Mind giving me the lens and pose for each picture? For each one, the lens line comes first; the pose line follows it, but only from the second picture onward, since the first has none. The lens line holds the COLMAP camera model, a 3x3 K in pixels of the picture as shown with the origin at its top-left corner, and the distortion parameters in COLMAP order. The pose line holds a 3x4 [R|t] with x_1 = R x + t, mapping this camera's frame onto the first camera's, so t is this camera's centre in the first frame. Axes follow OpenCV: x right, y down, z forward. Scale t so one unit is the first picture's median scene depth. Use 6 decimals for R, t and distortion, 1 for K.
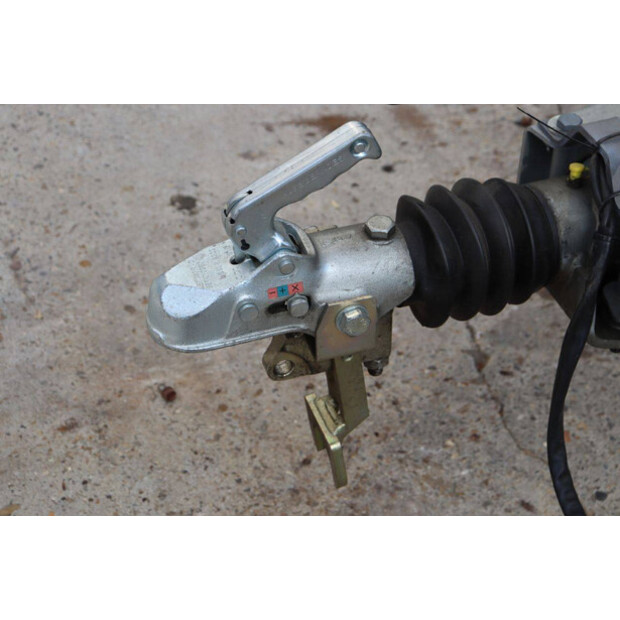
lens RADIAL K [[1139.1, 0, 305.7], [0, 1139.1, 310.1], [0, 0, 1]] dist [0.196035, 0.000000]
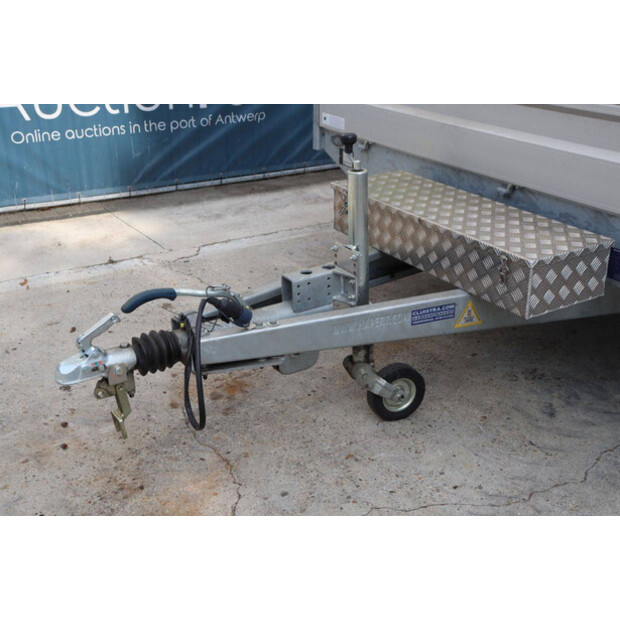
lens RADIAL K [[807.2, 0, 308.7], [0, 807.2, 310.0], [0, 0, 1]] dist [0.044098, 0.000000]
pose [[0.974063, -0.105230, 0.200318, 0.119103], [0.161277, 0.943824, -0.288420, 0.575257], [-0.158715, 0.313246, 0.936315, -1.290789]]
